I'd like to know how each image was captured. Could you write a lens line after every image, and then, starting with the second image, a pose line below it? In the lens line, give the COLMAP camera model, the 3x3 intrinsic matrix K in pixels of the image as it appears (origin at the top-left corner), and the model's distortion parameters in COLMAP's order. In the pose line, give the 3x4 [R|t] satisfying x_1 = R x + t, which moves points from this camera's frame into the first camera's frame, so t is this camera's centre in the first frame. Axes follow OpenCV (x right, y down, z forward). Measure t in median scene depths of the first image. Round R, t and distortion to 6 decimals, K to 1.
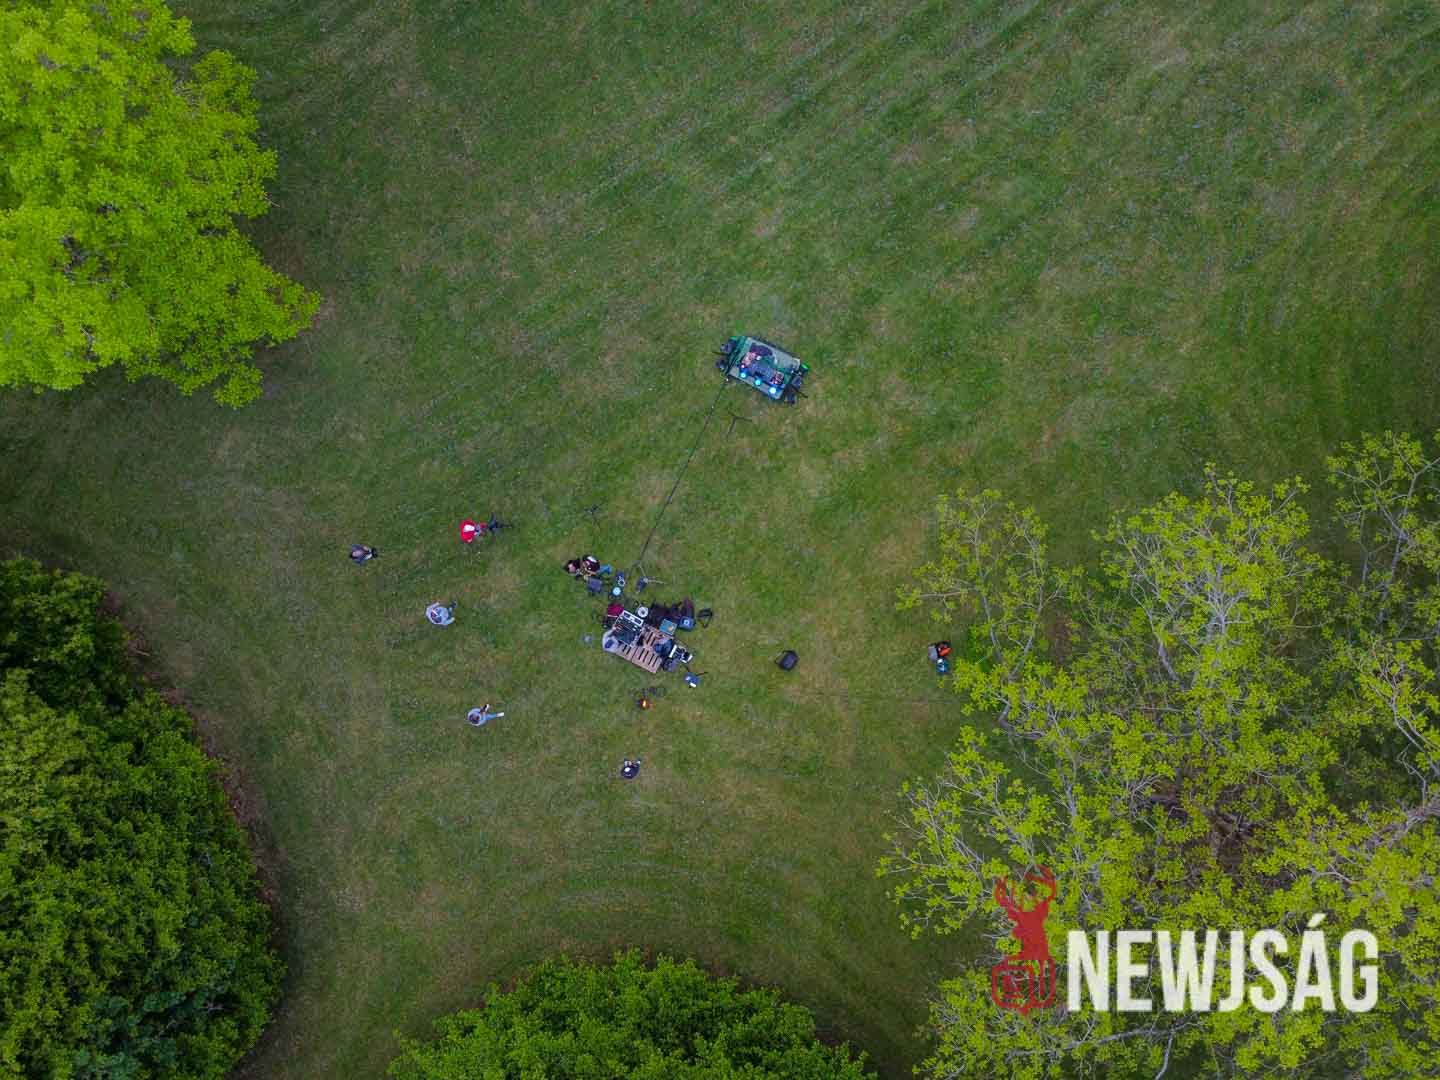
lens RADIAL K [[1109.5, 0, 718.5], [0, 1109.5, 546.5], [0, 0, 1]] dist [0.002246, -0.003990]
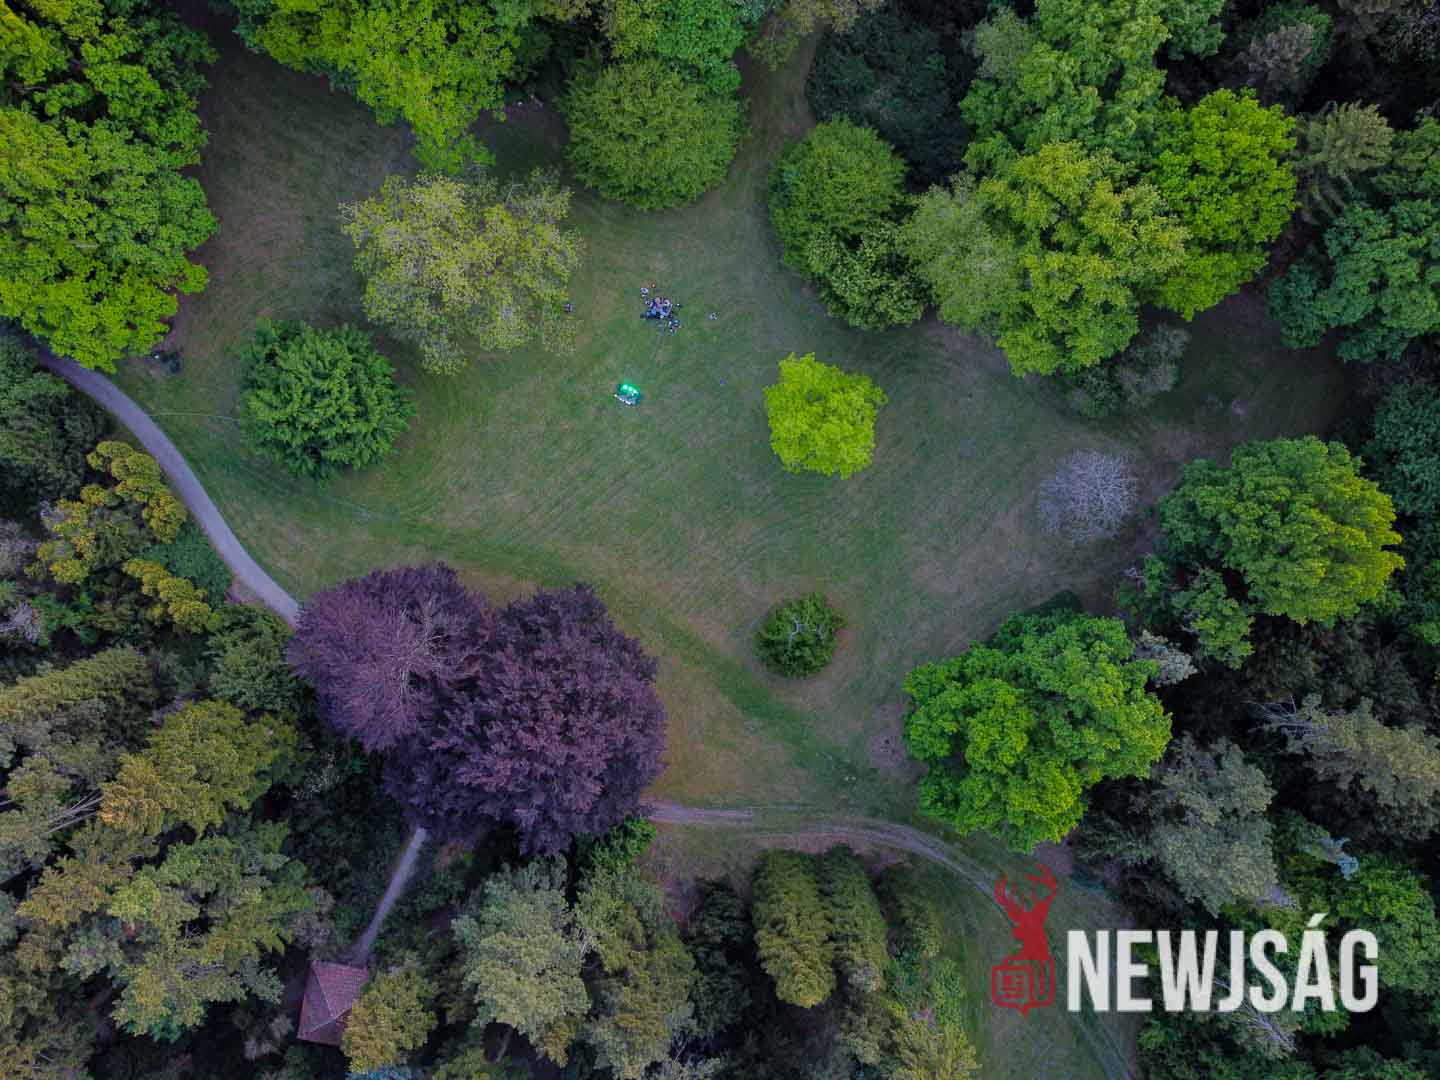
lens RADIAL K [[1109.5, 0, 718.0], [0, 1109.5, 542.7], [0, 0, 1]] dist [0.002246, -0.003990]
pose [[-0.998375, 0.054982, 0.014983, -0.243056], [-0.055471, -0.997866, -0.034437, -0.492642], [0.013058, -0.035212, 0.999295, -2.228369]]
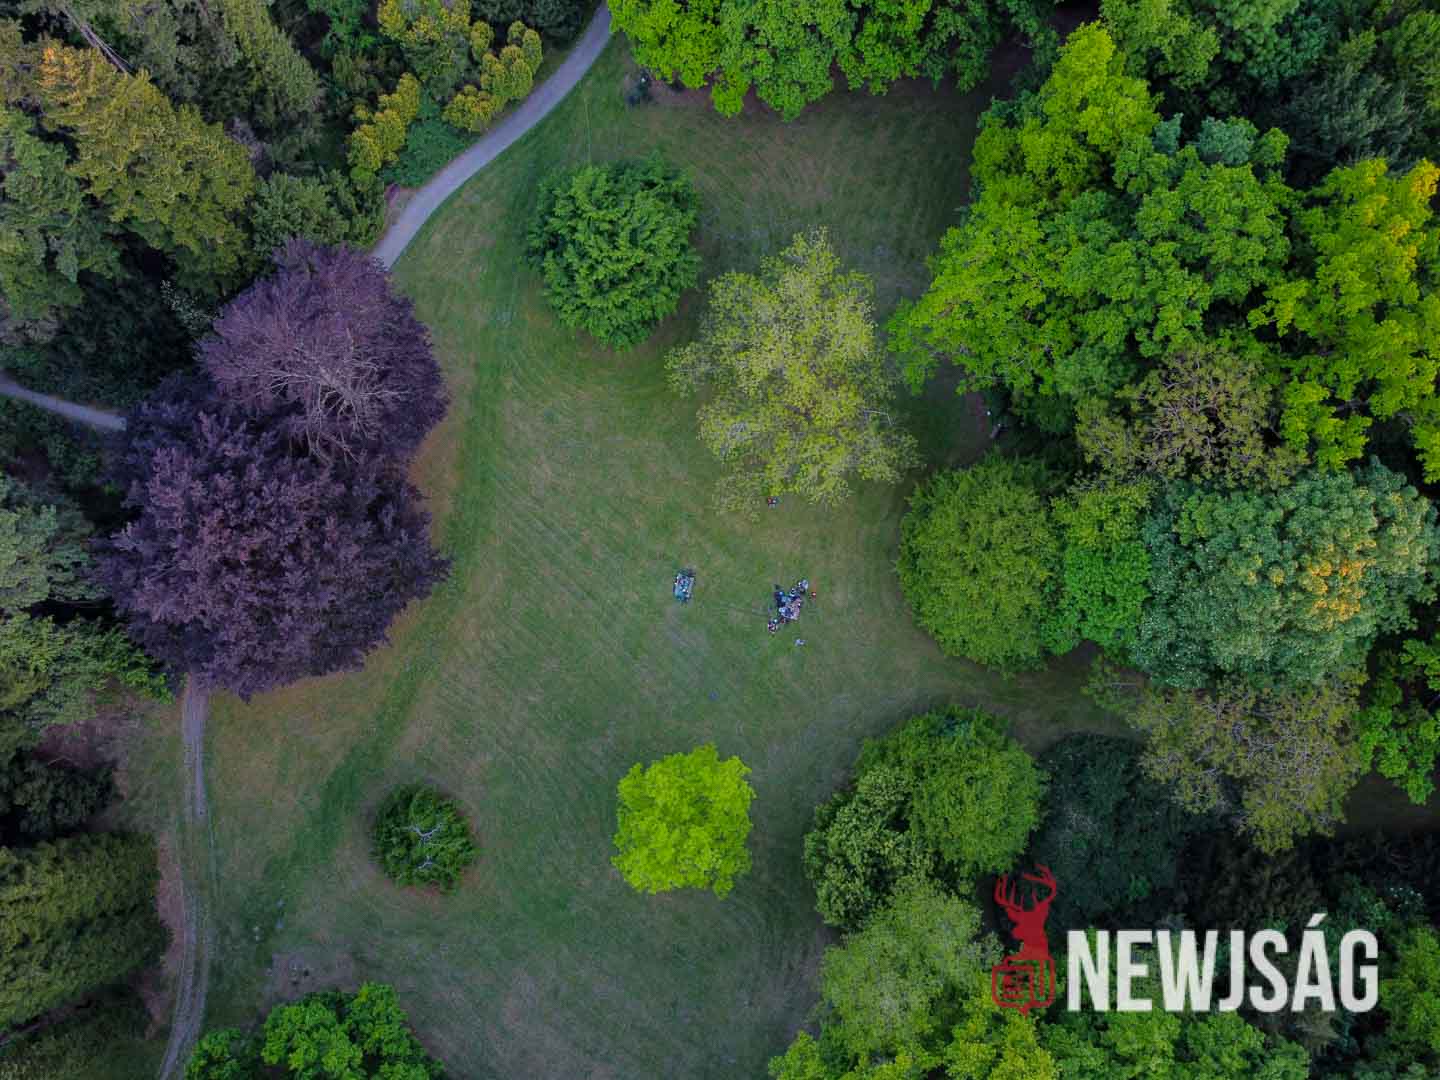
lens RADIAL K [[1109.5, 0, 719.3], [0, 1109.5, 540.0], [0, 0, 1]] dist [0.002246, -0.003990]
pose [[-0.218002, -0.959848, 0.176541, -0.354027], [0.975938, -0.215257, 0.034792, -0.147456], [0.004607, 0.179878, 0.983678, -1.723214]]
